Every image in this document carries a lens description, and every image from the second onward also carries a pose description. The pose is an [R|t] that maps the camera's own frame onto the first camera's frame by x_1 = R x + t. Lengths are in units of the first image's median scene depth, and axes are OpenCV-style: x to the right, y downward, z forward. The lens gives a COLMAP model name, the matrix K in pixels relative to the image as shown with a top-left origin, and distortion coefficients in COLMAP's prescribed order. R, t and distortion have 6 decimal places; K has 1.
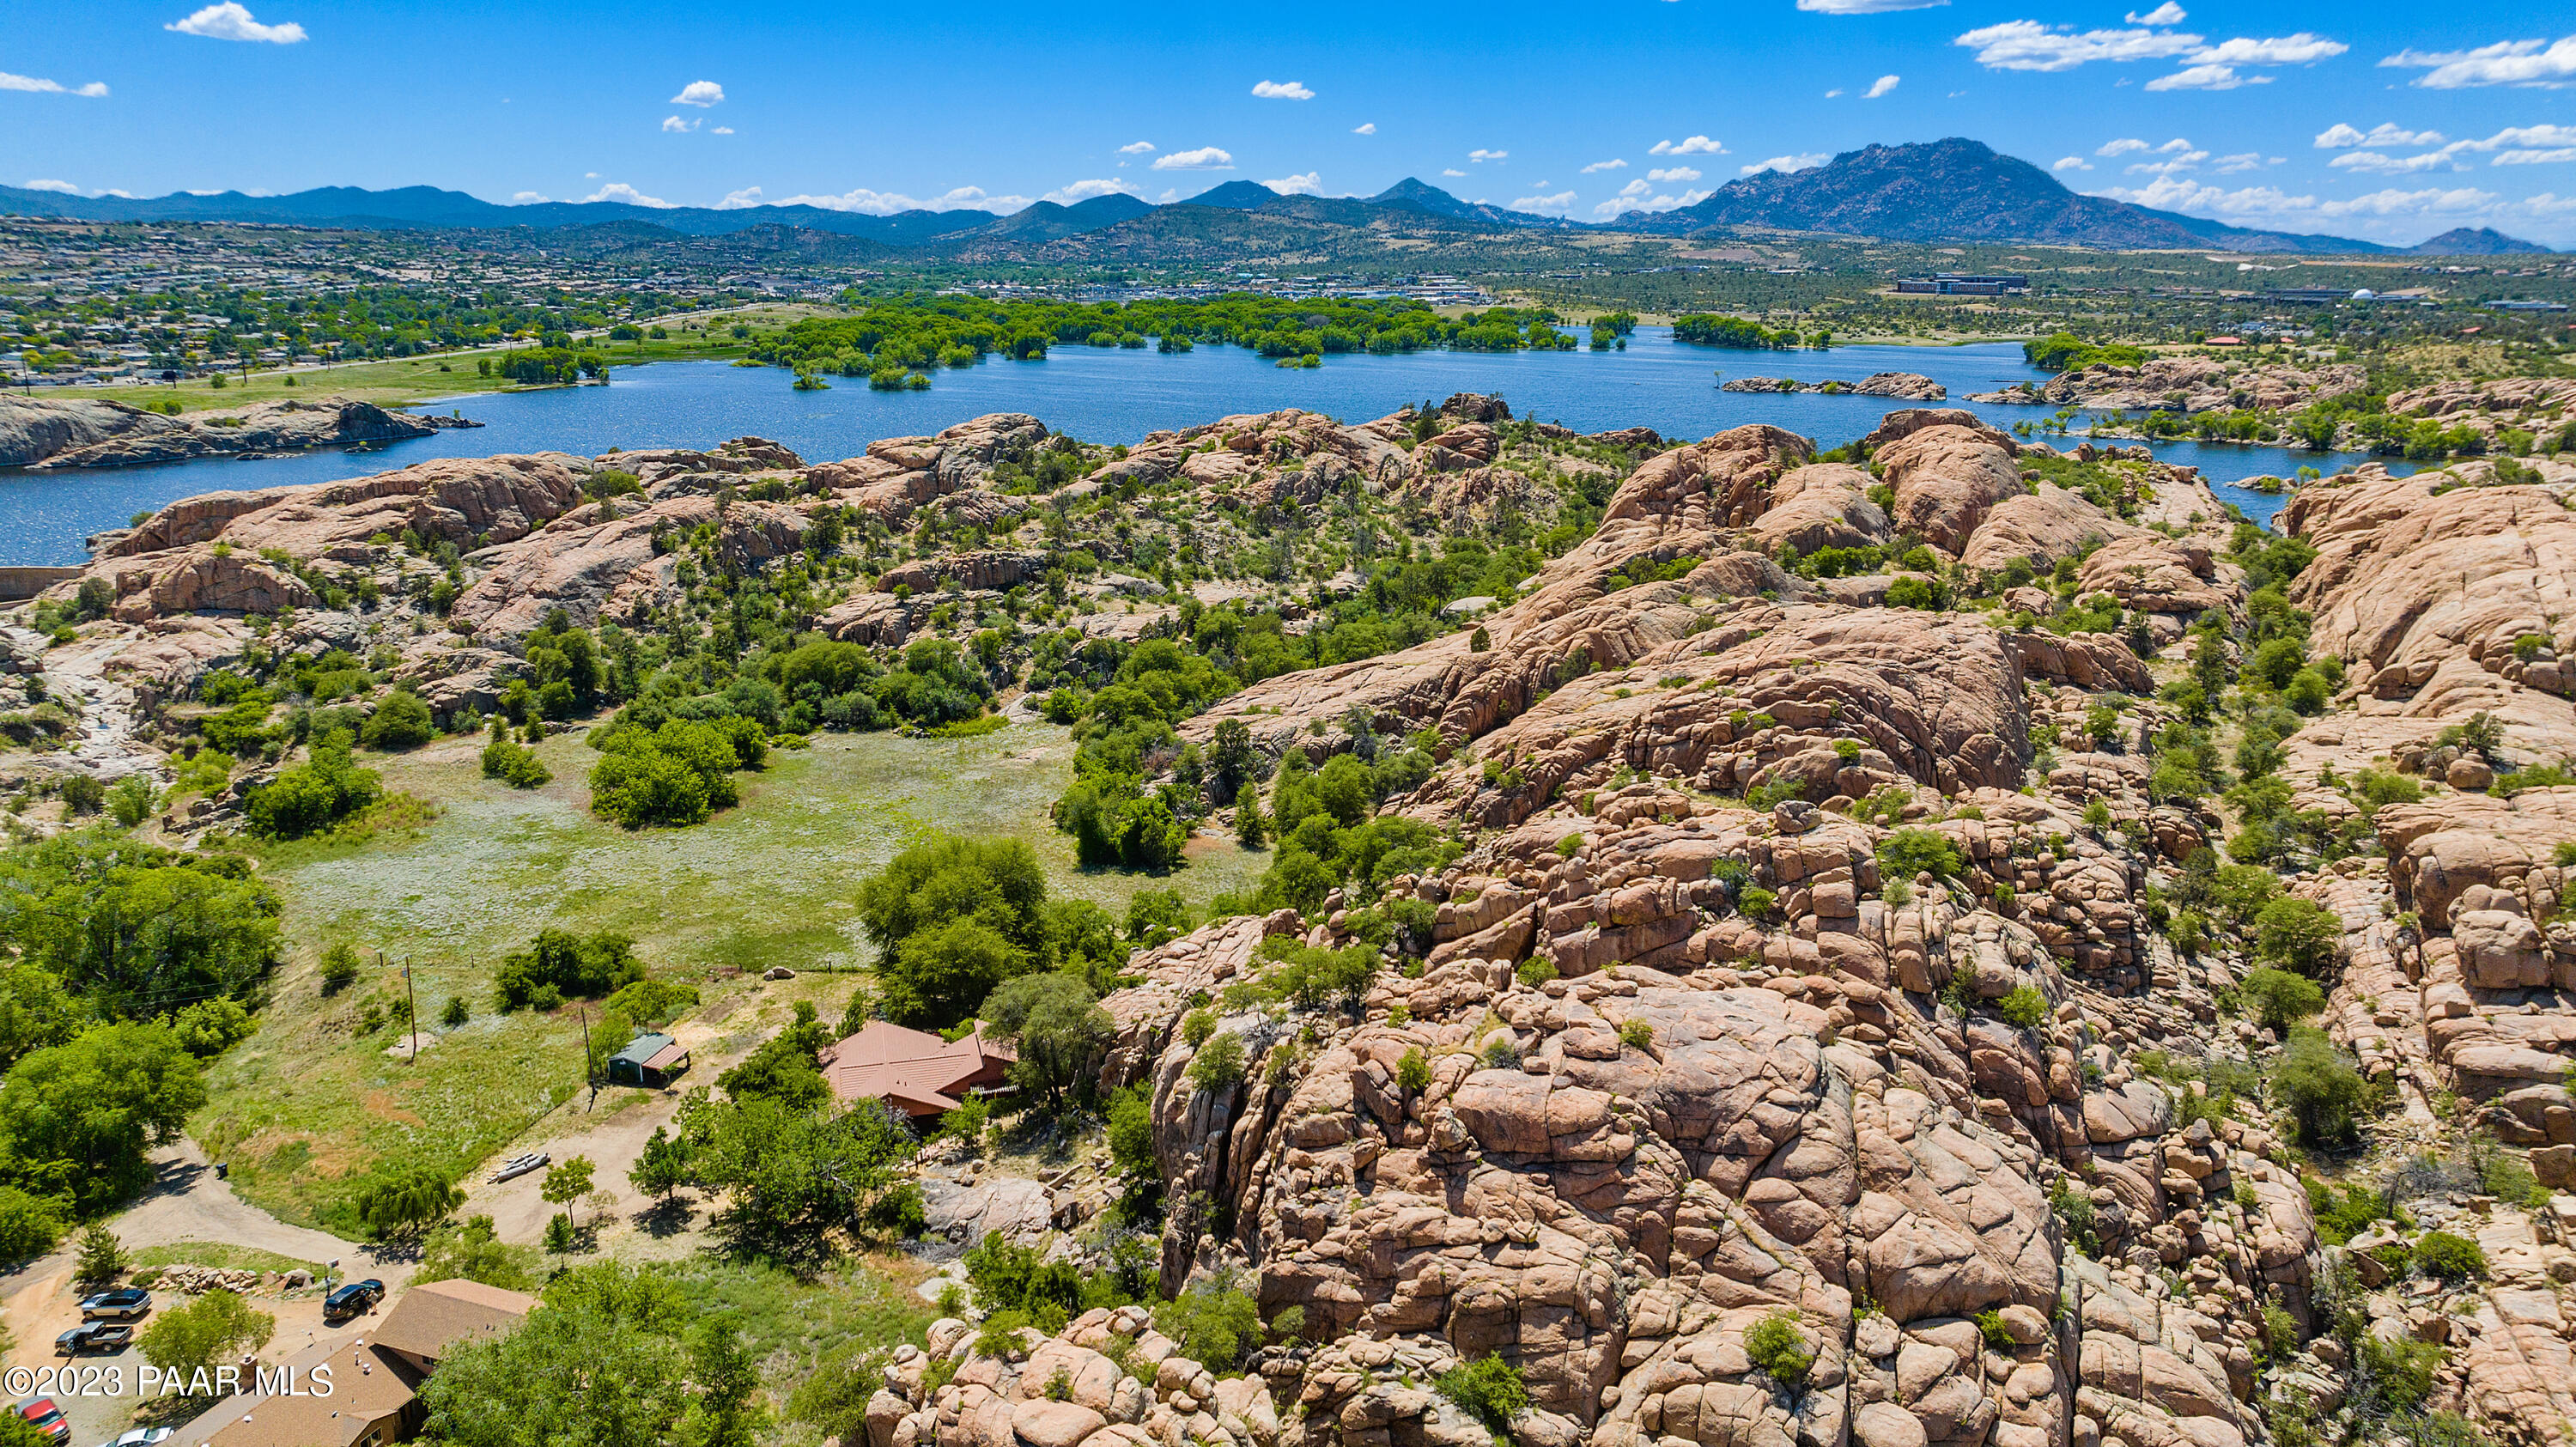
lens RADIAL K [[1805.0, 0, 1288.0], [0, 1805.0, 723.5], [0, 0, 1]] dist [-0.023019, 0.004842]
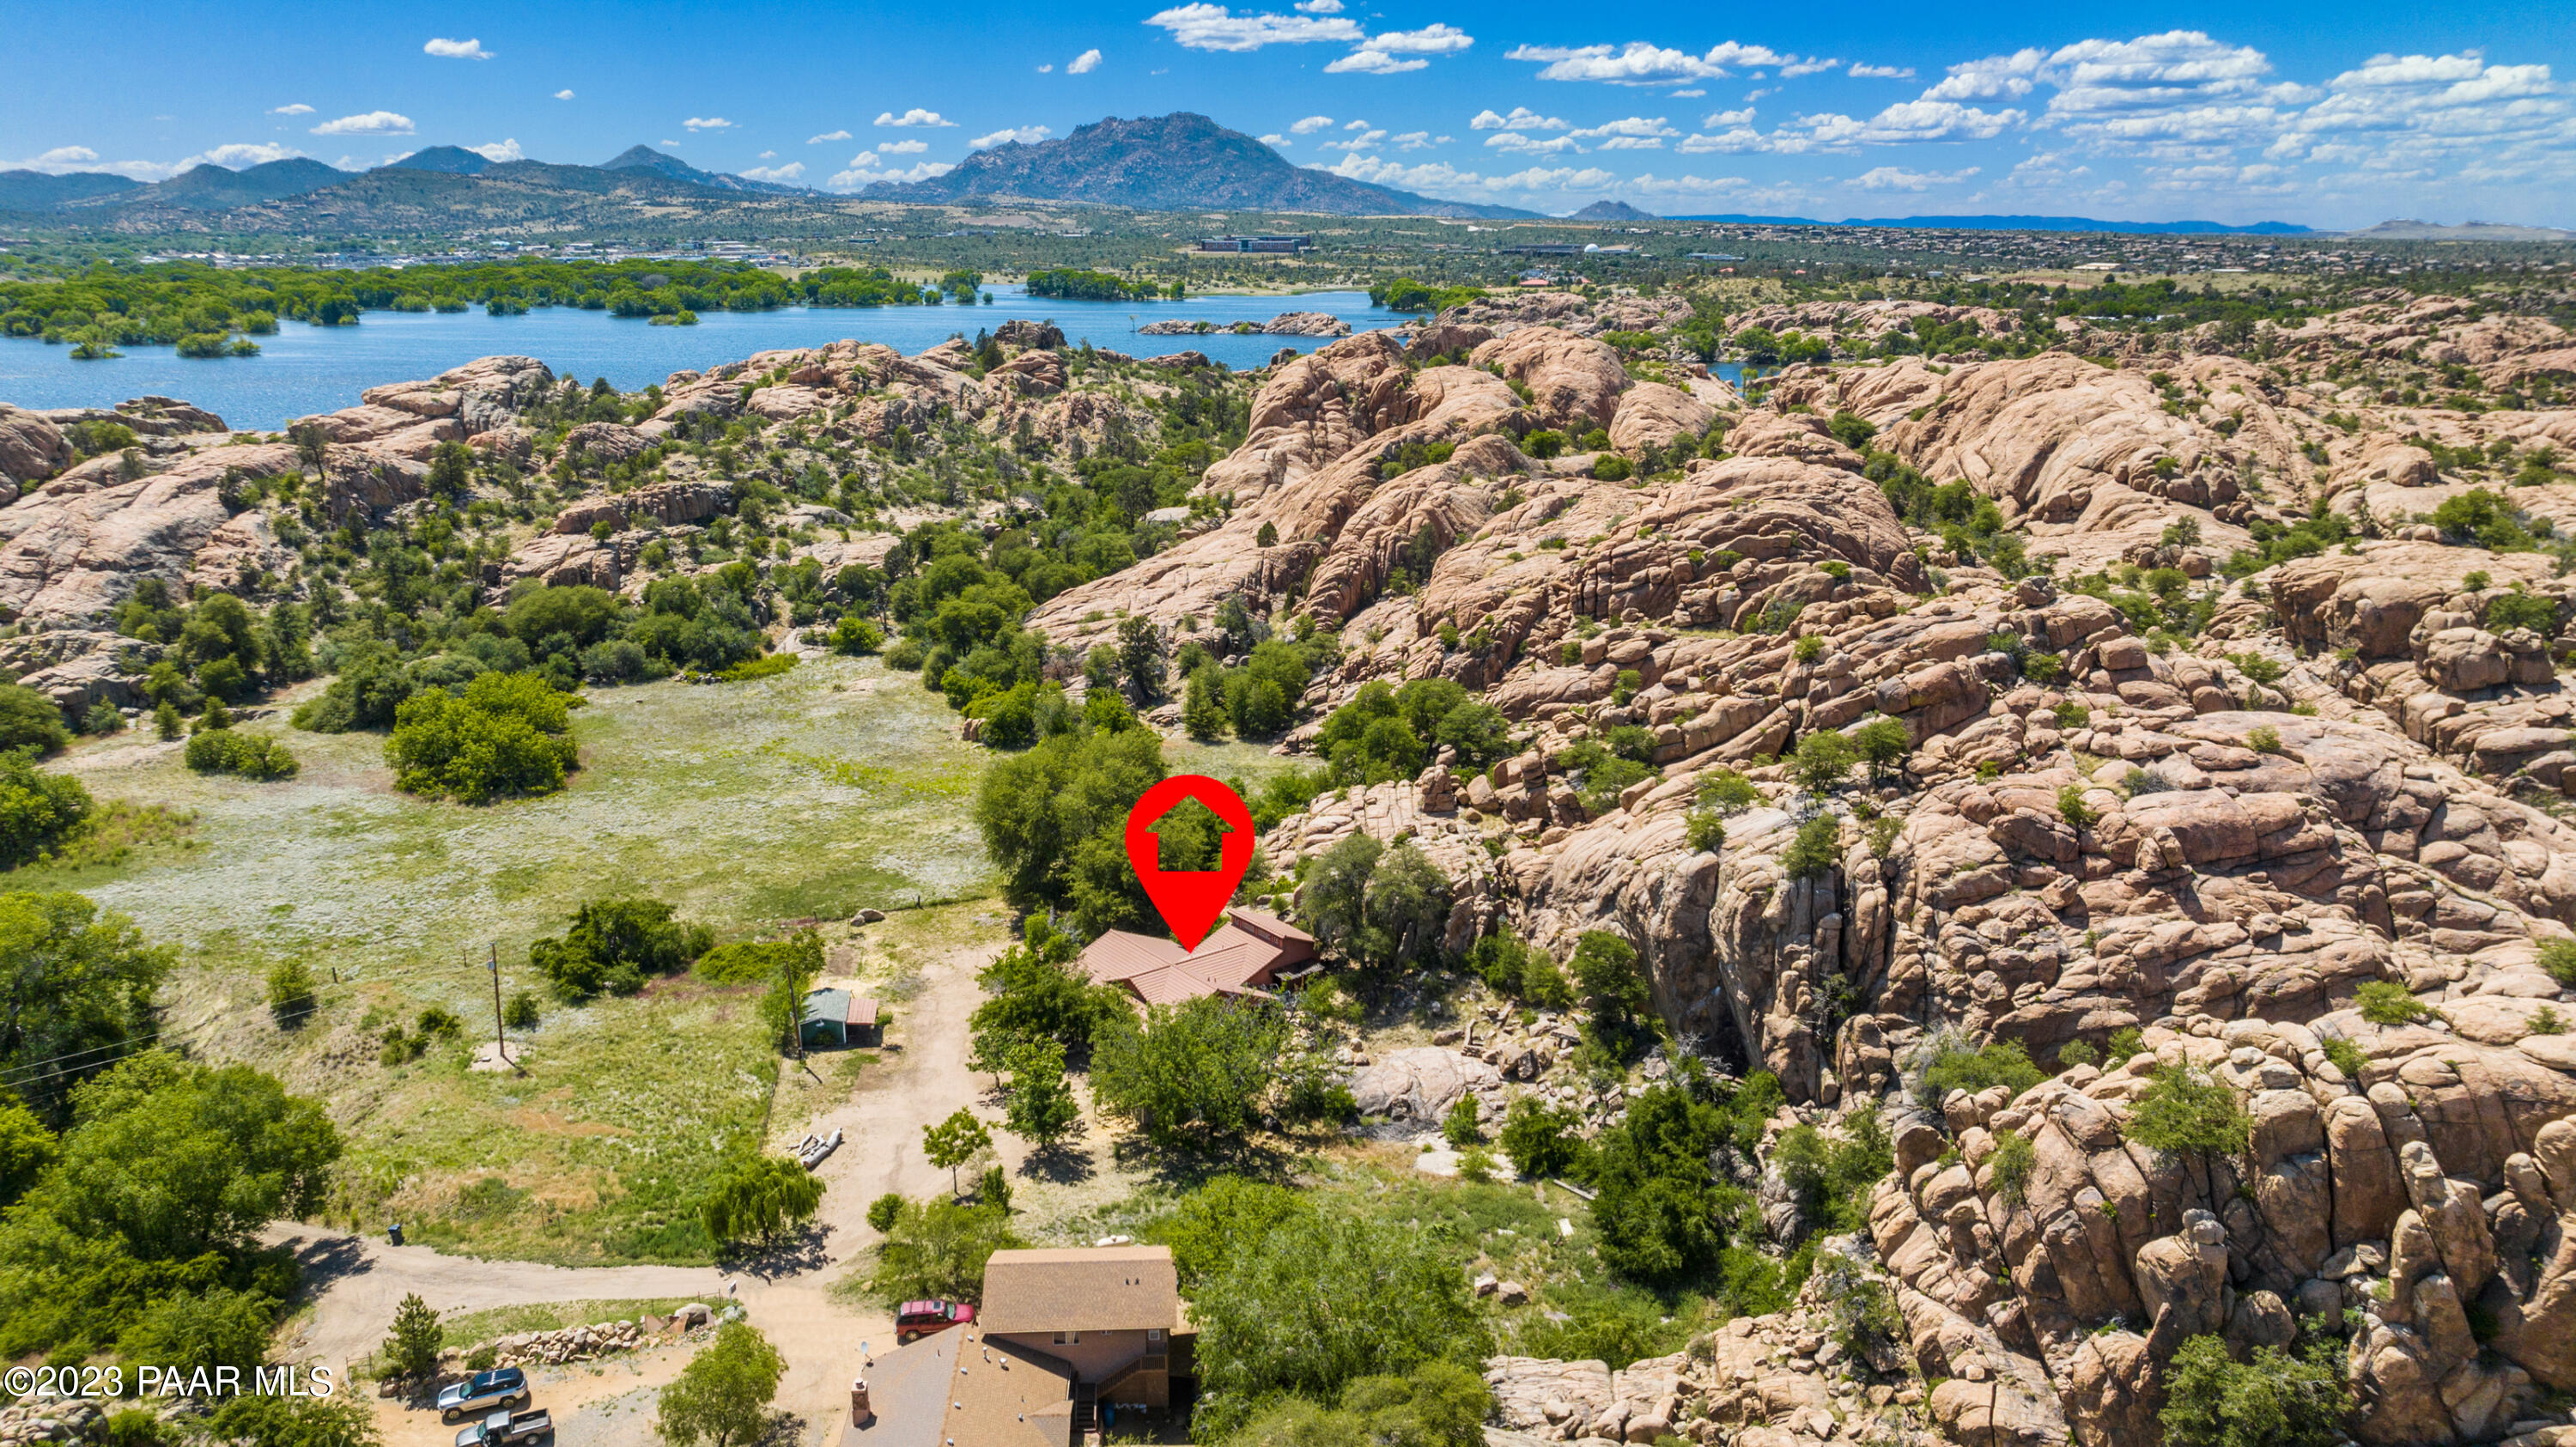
lens RADIAL K [[1805.0, 0, 1288.0], [0, 1805.0, 723.5], [0, 0, 1]] dist [-0.023019, 0.004842]
pose [[0.920004, -0.103480, 0.378001, -0.225856], [0.098158, 0.994611, 0.033376, 0.020848], [-0.379418, 0.006398, 0.925203, 0.069877]]
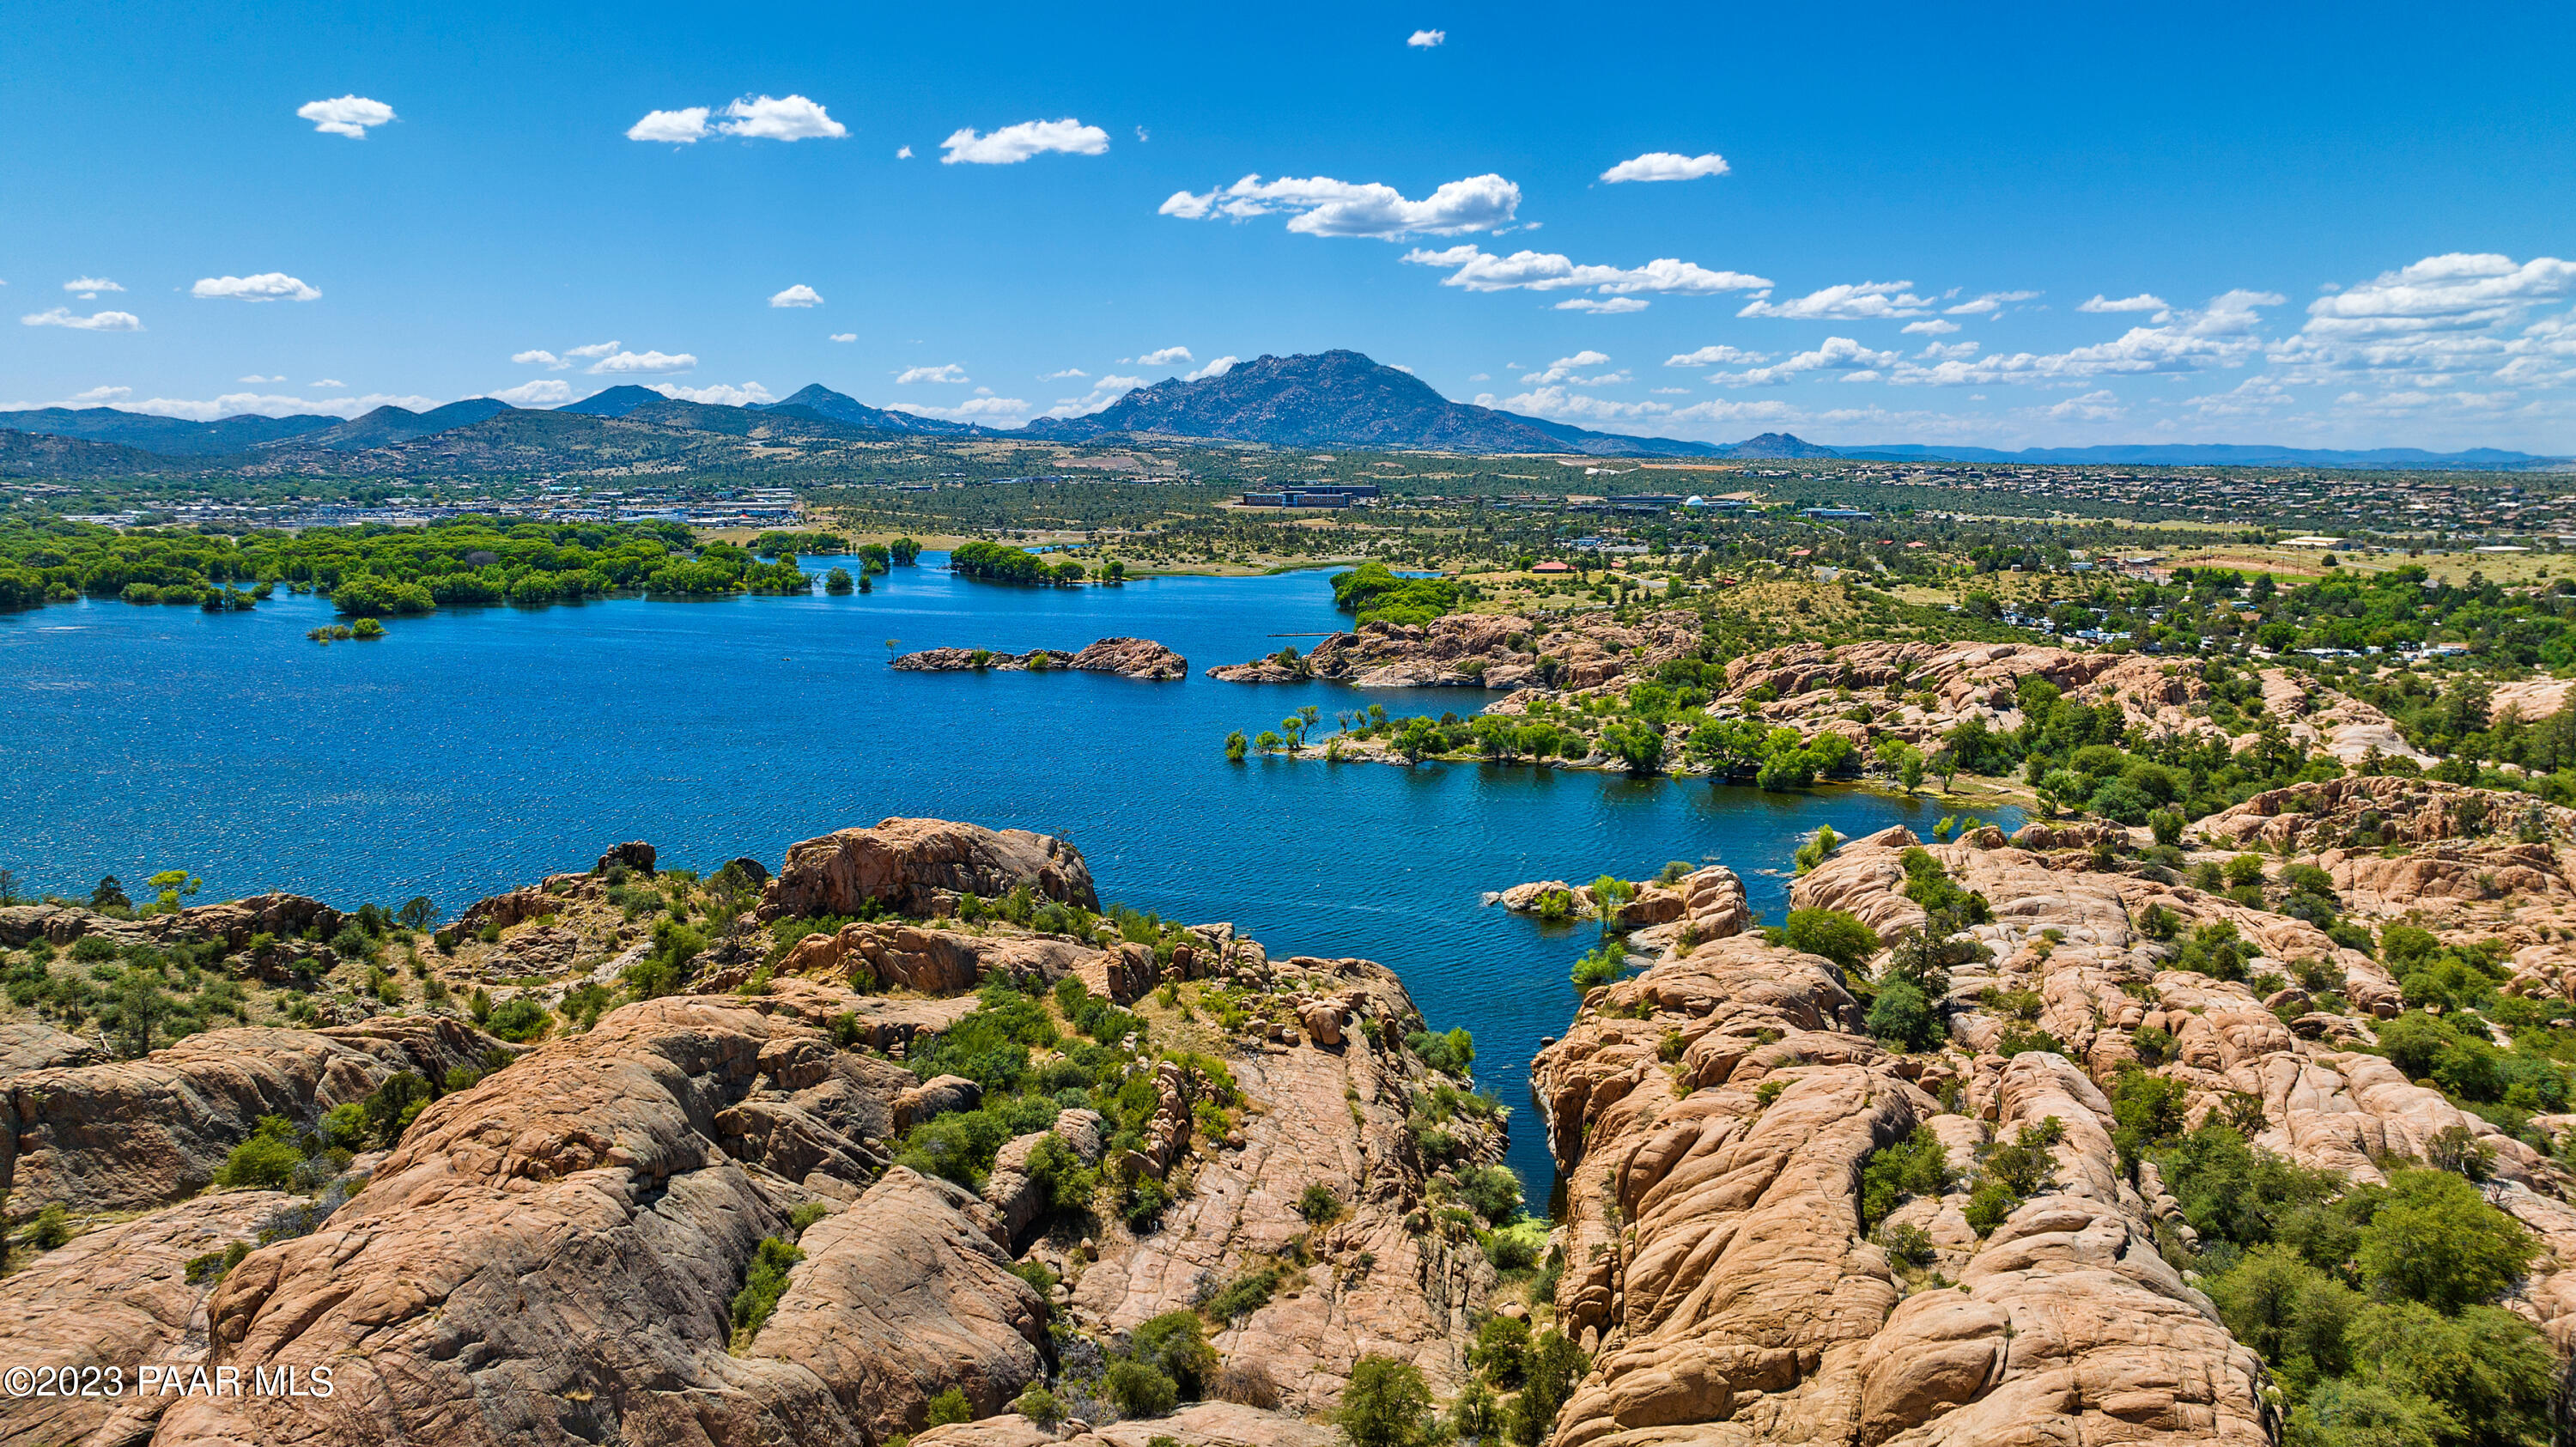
lens RADIAL K [[1805.0, 0, 1288.0], [0, 1805.0, 723.5], [0, 0, 1]] dist [-0.023019, 0.004842]
pose [[0.953330, -0.046004, 0.298405, 0.440185], [0.078194, 0.992224, -0.096841, -0.205587], [-0.291629, 0.115655, 0.949514, 0.701265]]
